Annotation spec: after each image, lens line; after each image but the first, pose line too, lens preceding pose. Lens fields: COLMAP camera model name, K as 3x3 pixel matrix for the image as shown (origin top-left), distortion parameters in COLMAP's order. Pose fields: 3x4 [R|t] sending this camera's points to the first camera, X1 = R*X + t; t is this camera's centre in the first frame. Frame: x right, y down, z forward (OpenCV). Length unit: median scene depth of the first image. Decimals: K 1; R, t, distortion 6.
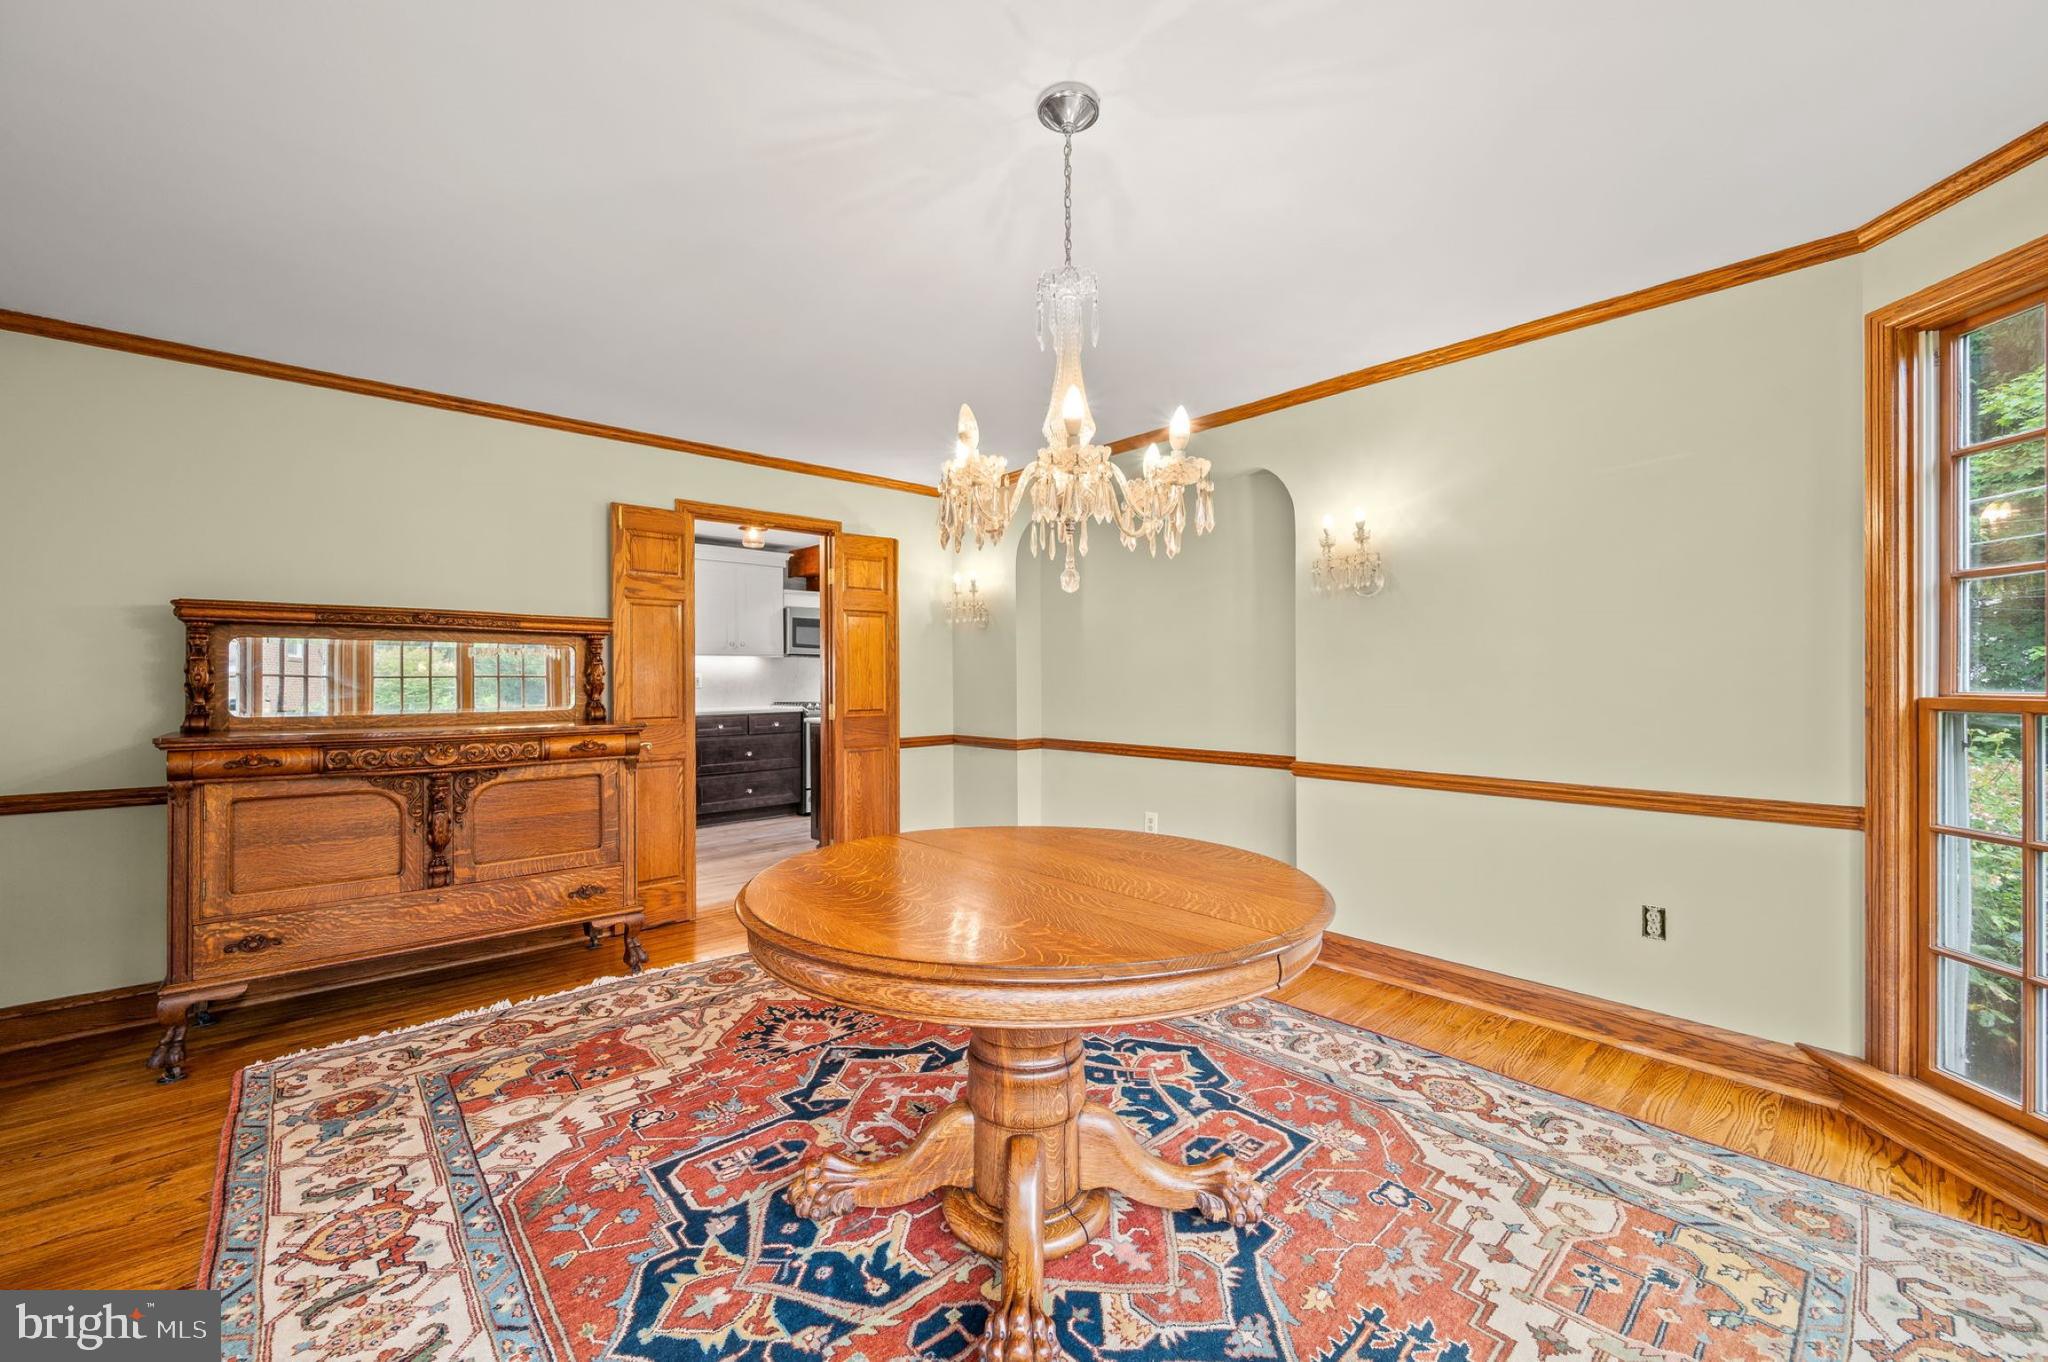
lens RADIAL K [[810.9, 0, 1020.4], [0, 810.9, 678.0], [0, 0, 1]] dist [0.000062, 0.000080]
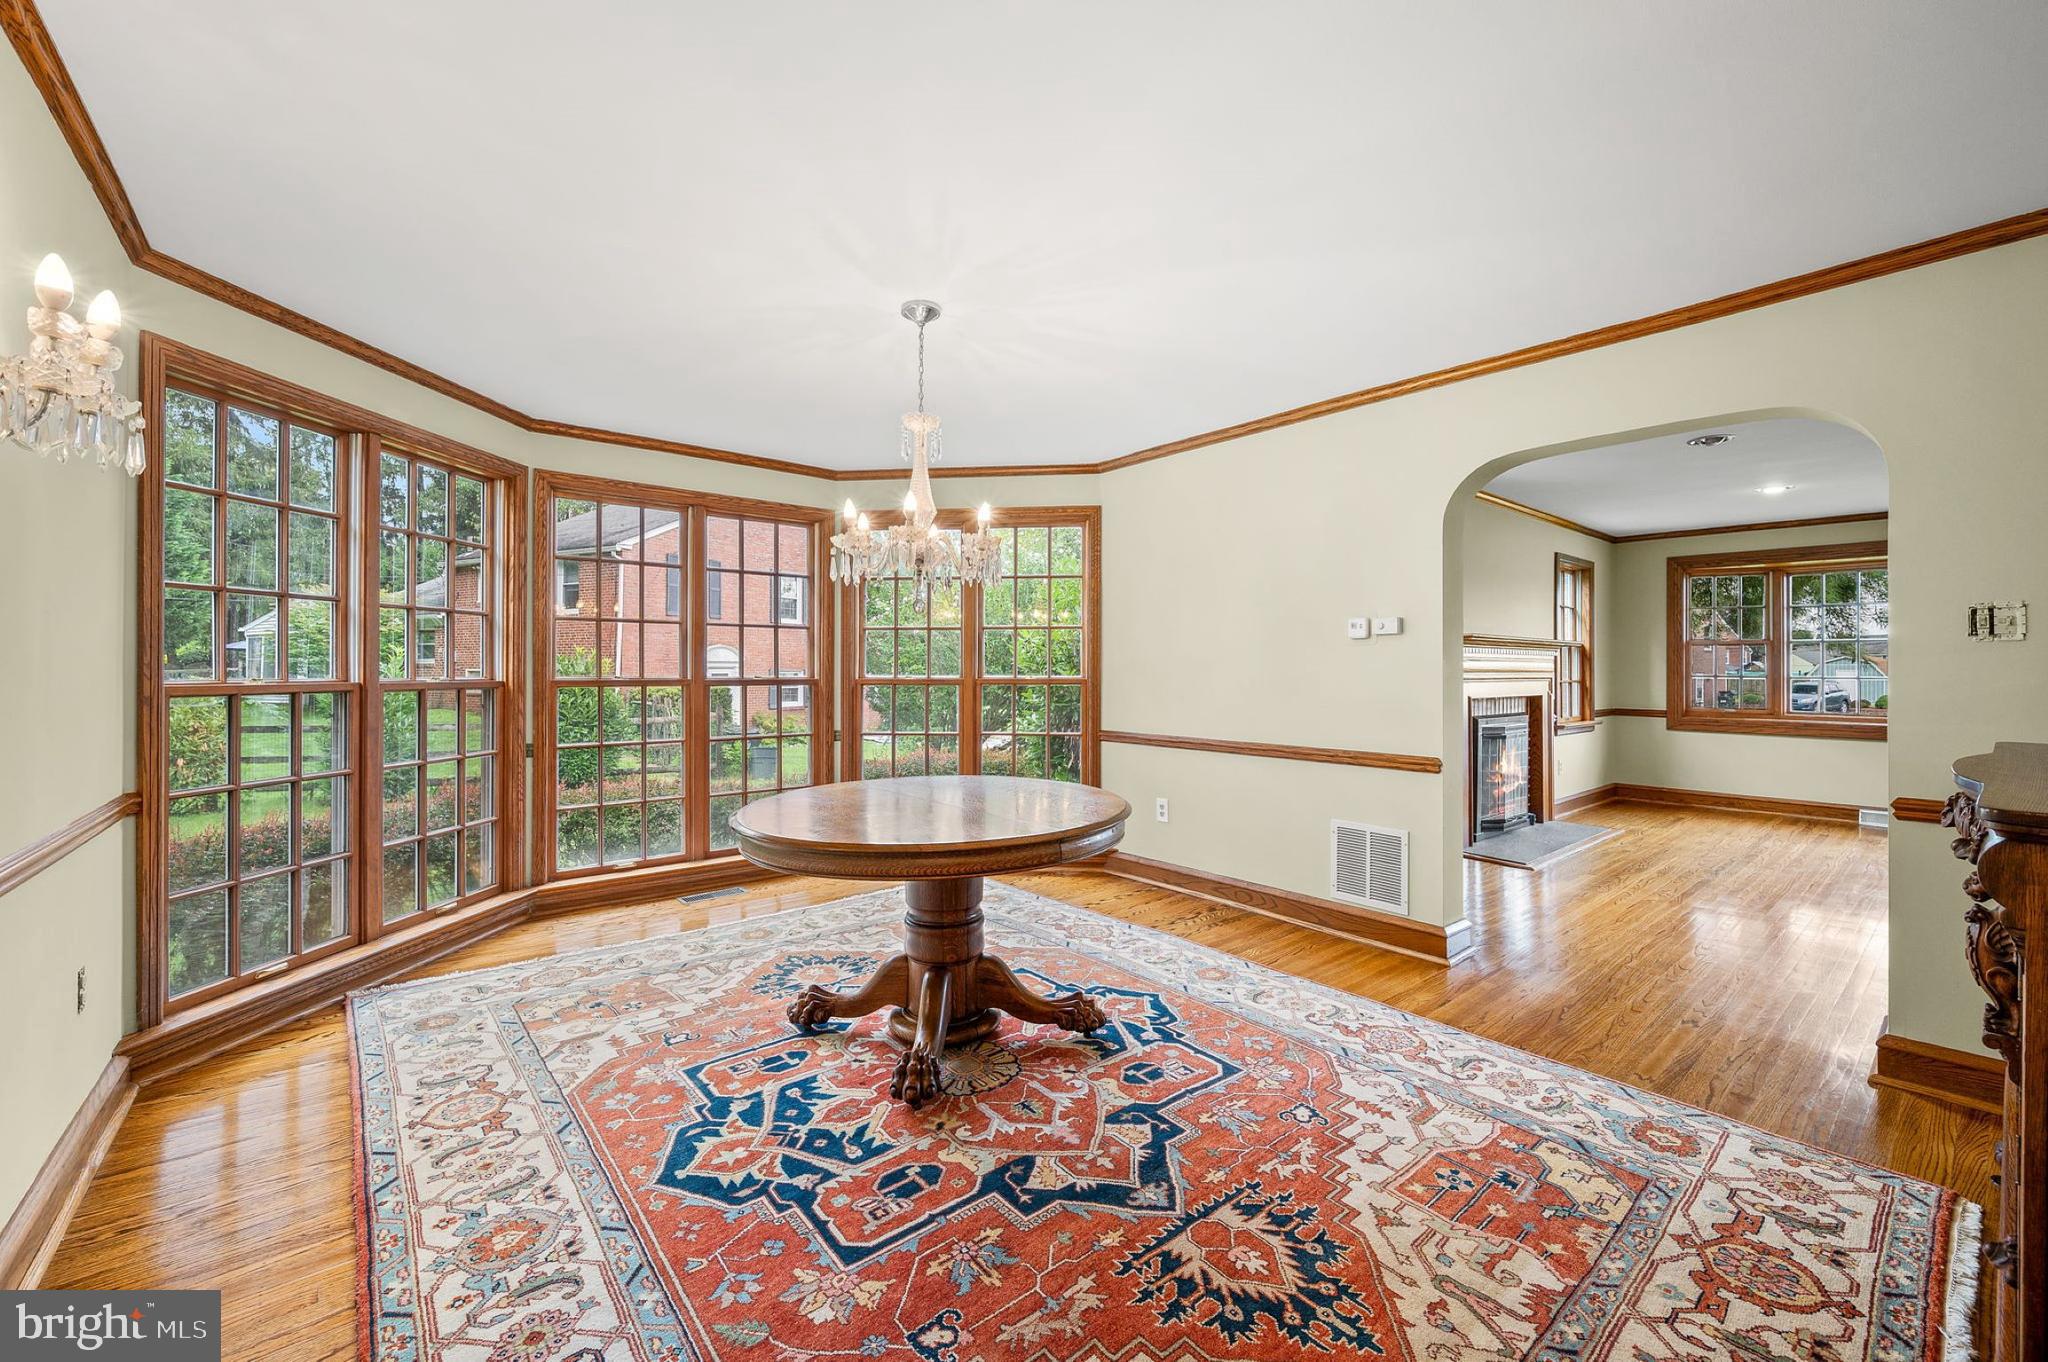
lens RADIAL K [[810.9, 0, 1025.6], [0, 810.9, 670.6], [0, 0, 1]] dist [0.000062, 0.000080]
pose [[-0.999129, 0.004125, 0.041534, -0.156246], [0.004215, 0.999989, 0.002073, 0.002300], [-0.041525, 0.002247, -0.999135, 1.887599]]
